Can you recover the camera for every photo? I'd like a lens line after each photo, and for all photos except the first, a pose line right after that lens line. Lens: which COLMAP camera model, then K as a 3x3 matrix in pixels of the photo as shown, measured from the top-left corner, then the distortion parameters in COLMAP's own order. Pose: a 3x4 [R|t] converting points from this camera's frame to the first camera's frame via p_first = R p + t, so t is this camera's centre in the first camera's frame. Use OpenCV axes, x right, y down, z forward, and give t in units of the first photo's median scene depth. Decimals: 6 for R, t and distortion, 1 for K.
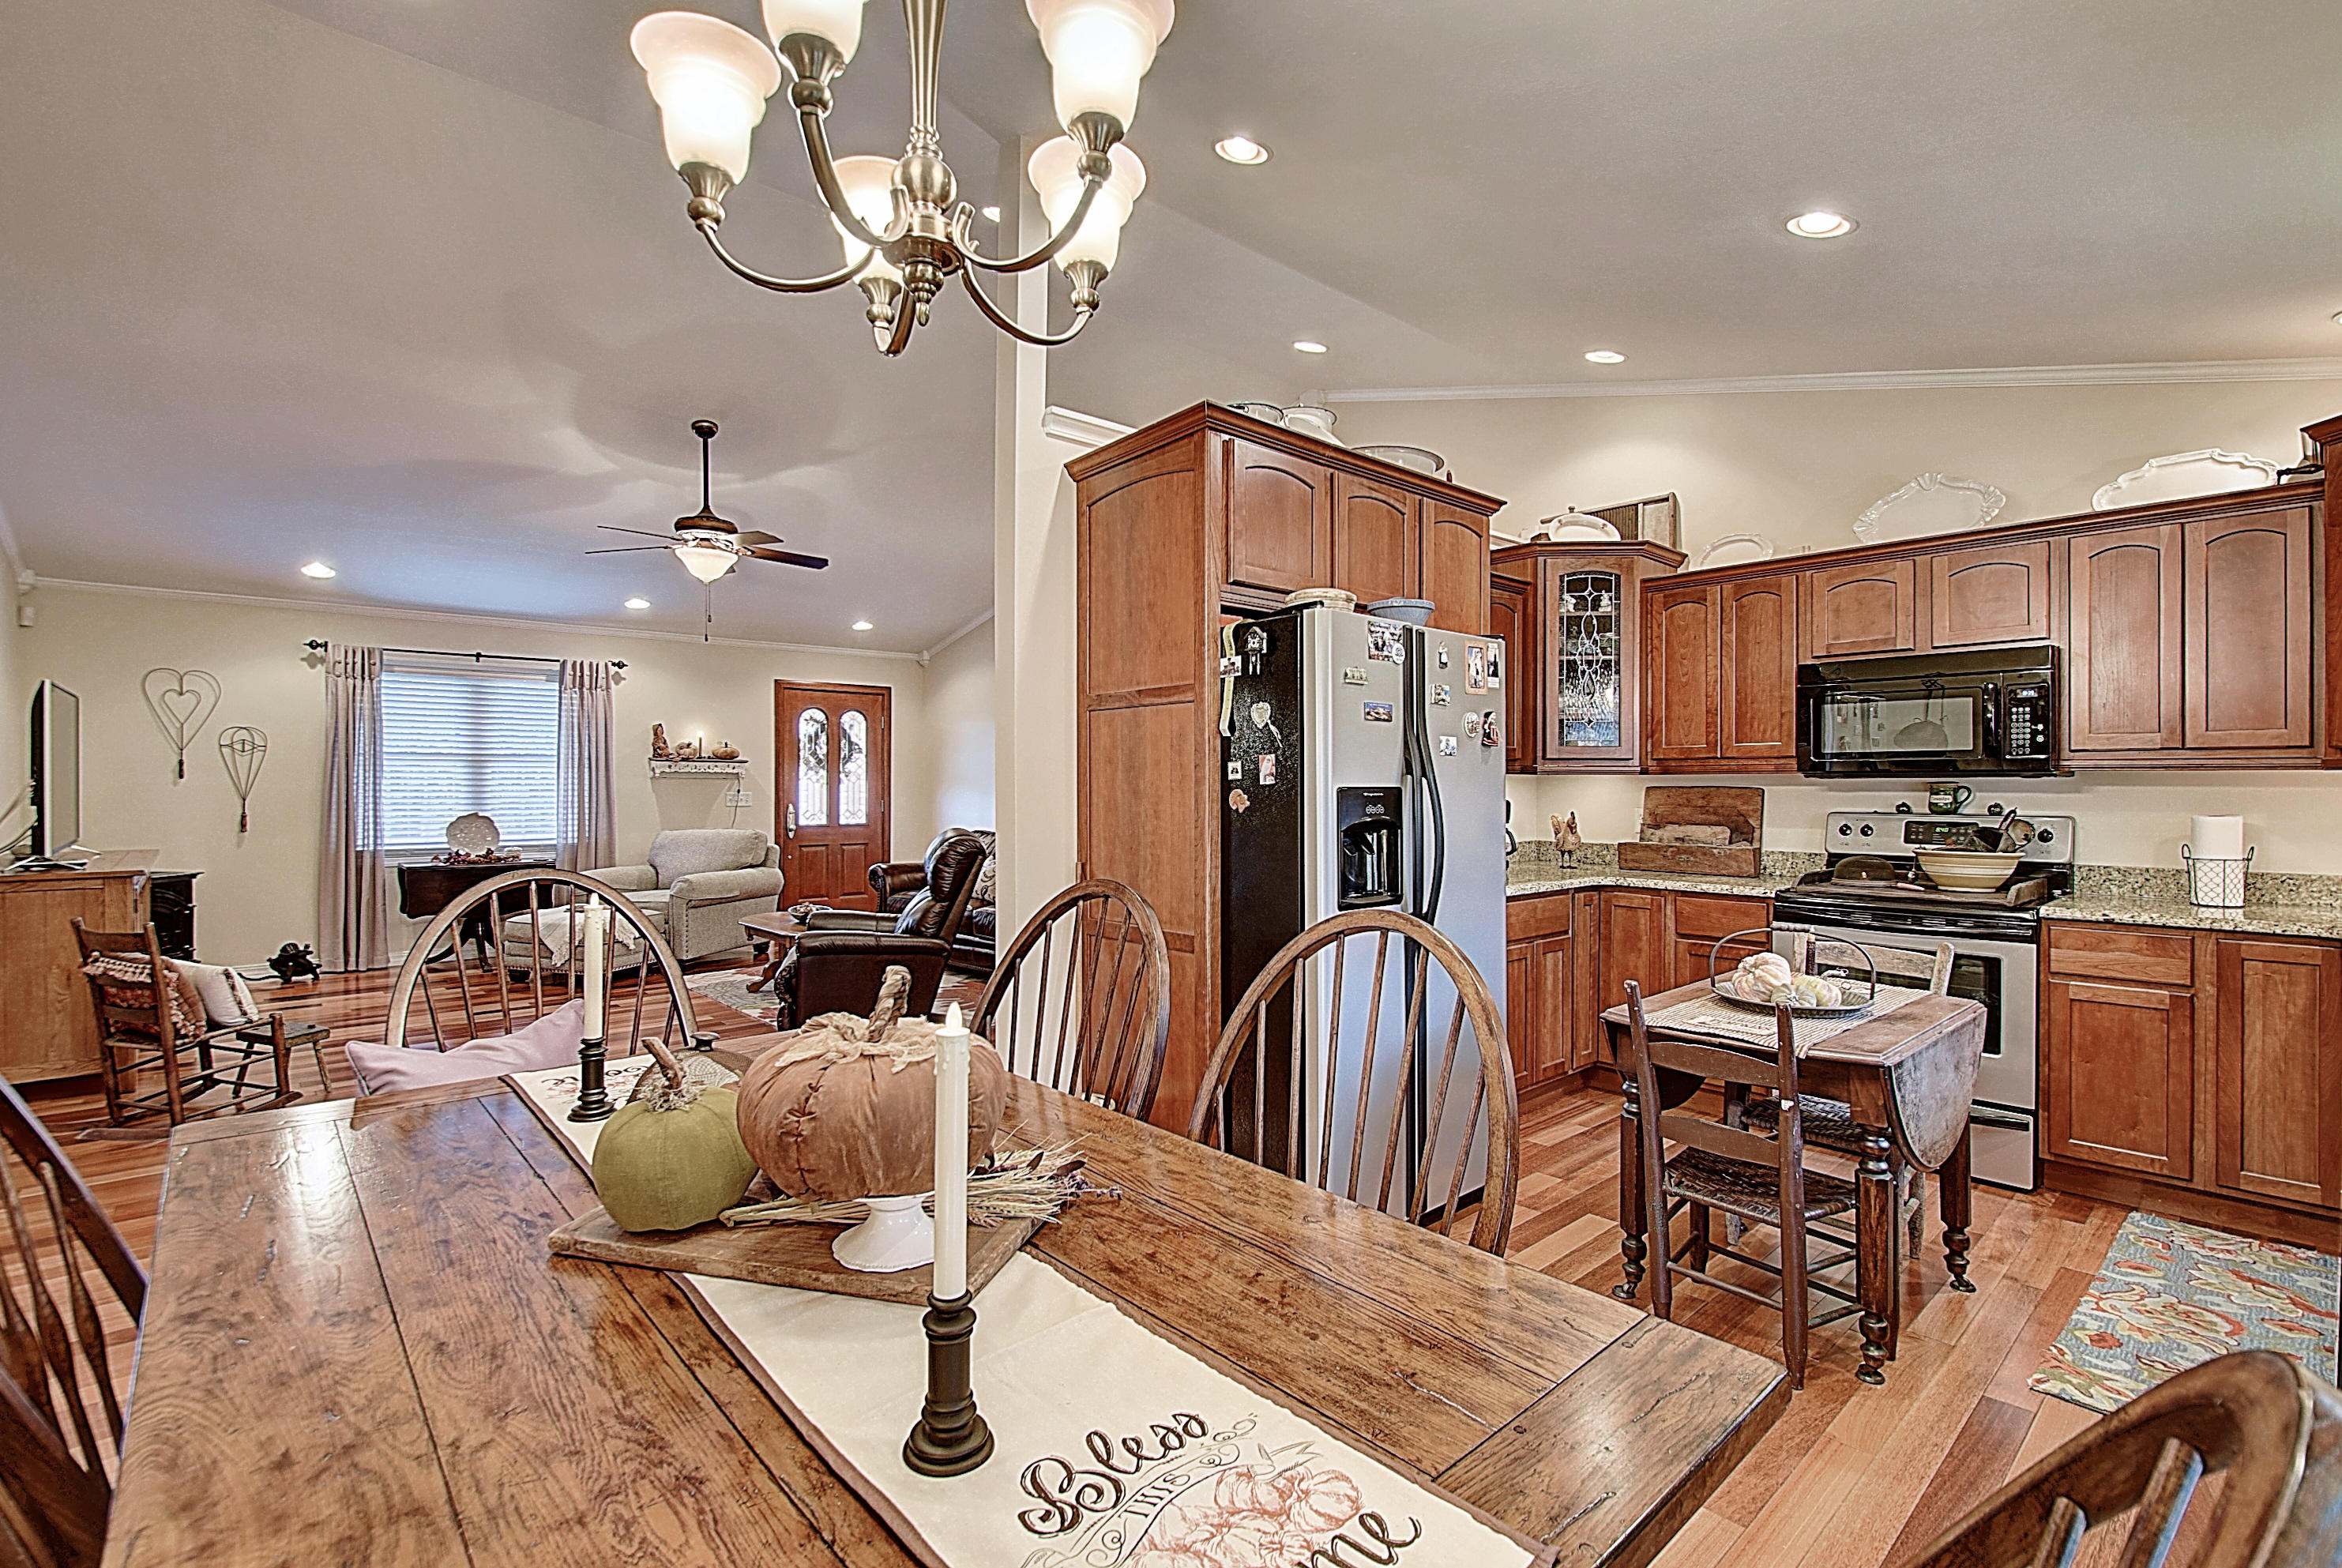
lens RADIAL K [[1044.2, 0, 1159.4], [0, 1044.2, 788.4], [0, 0, 1]] dist [-0.003582, -0.003809]
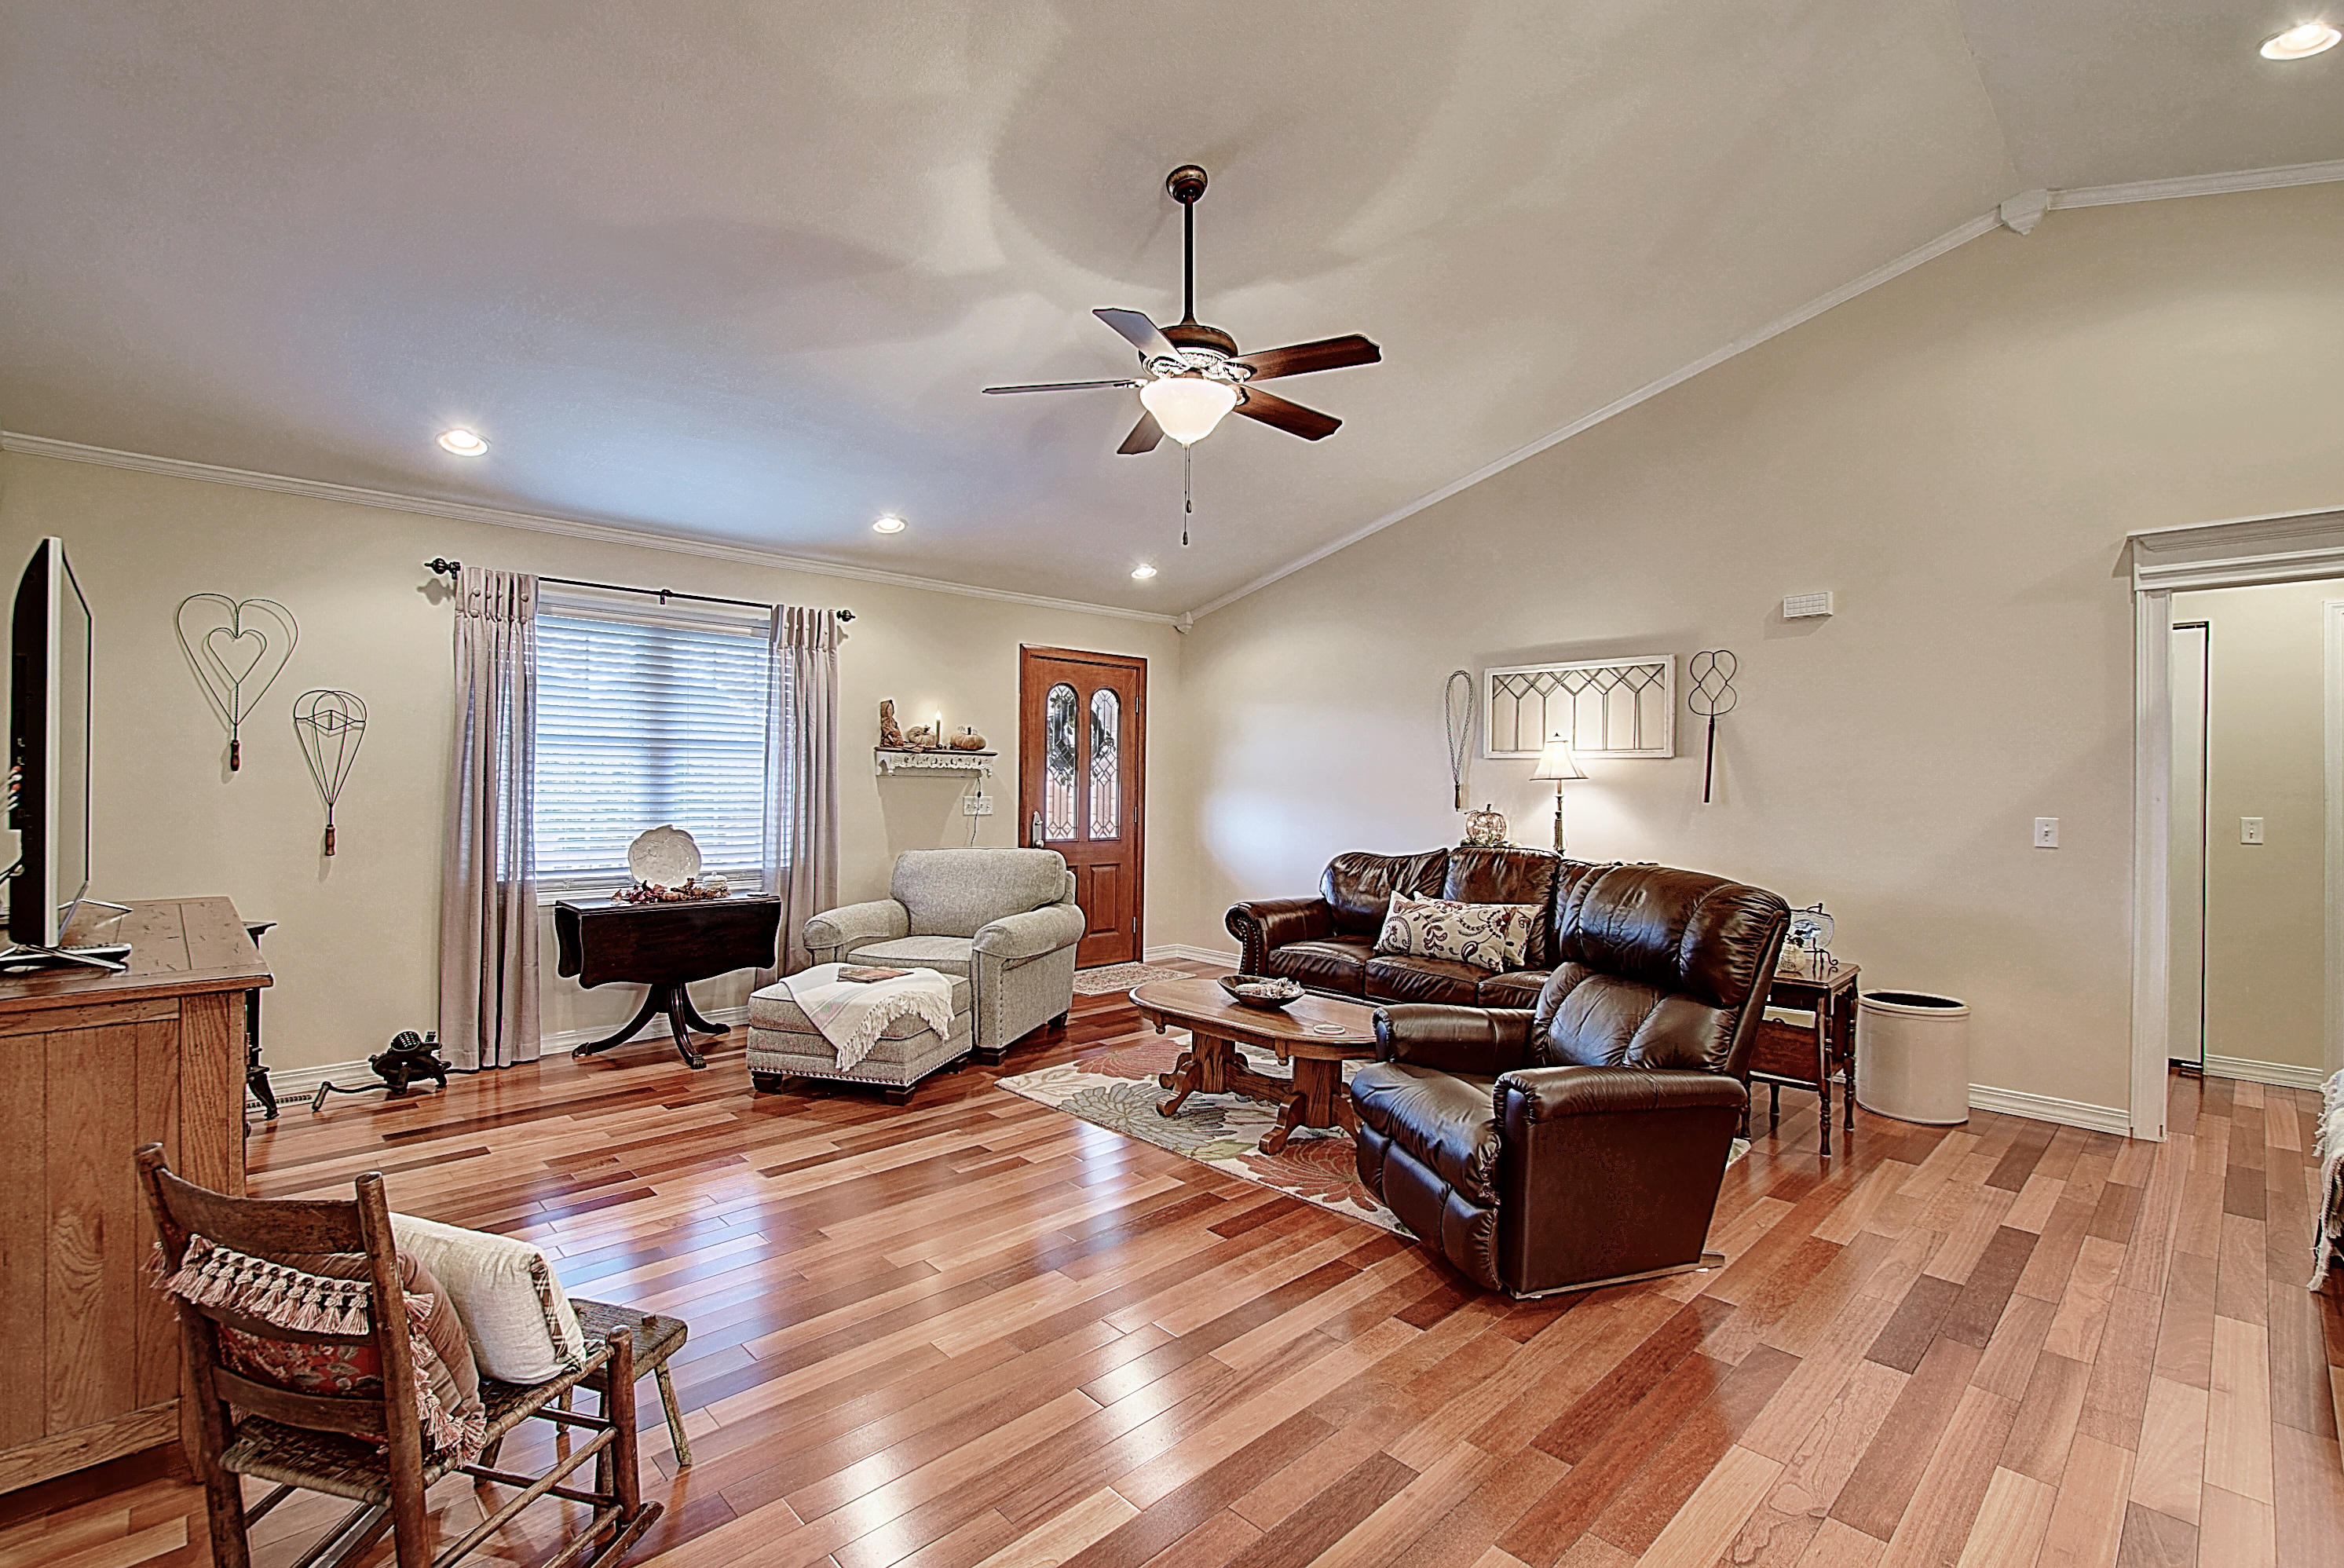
lens RADIAL K [[1045.0, 0, 1160.6], [0, 1045.0, 780.8], [0, 0, 1]] dist [-0.003582, -0.003809]
pose [[0.999593, 0.007126, 0.027617, -0.346937], [-0.006856, 0.999928, -0.009849, -0.000854], [-0.027685, 0.009656, 0.999570, 0.308343]]
